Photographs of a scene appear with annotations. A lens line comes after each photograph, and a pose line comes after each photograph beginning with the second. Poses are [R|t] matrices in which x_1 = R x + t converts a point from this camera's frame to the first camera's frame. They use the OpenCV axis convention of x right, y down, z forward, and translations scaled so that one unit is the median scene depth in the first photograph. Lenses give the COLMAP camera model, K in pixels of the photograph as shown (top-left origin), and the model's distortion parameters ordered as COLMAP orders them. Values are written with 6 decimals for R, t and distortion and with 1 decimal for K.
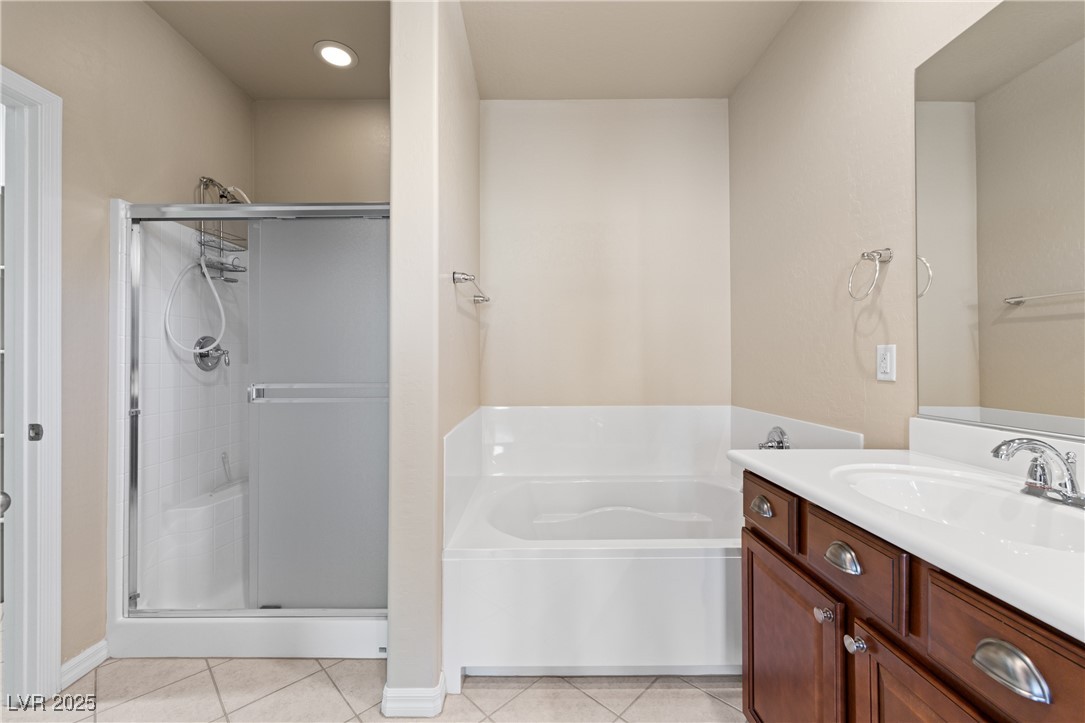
lens RADIAL K [[439.0, 0, 537.0], [0, 439.0, 359.9], [0, 0, 1]] dist [-0.000494, 0.000562]
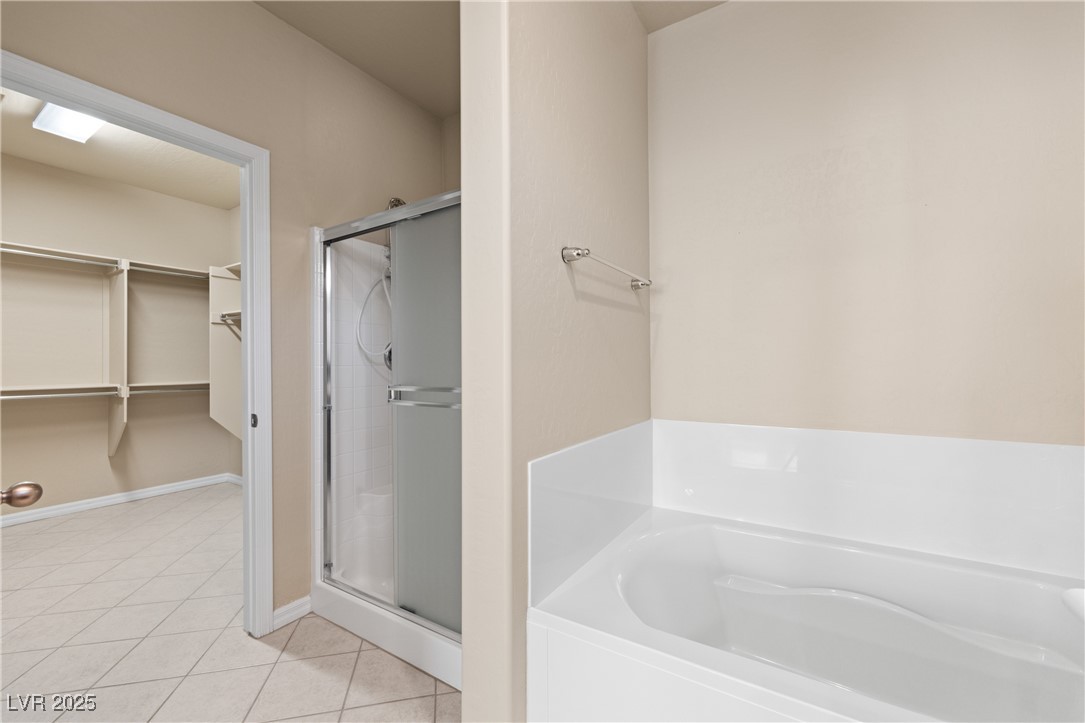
lens RADIAL K [[439.0, 0, 540.8], [0, 439.0, 363.1], [0, 0, 1]] dist [-0.000494, 0.000562]
pose [[0.843916, -0.003476, -0.536464, 0.192039], [0.006655, 0.999970, 0.003990, 0.000122], [0.536434, -0.006937, 0.843914, 0.323229]]
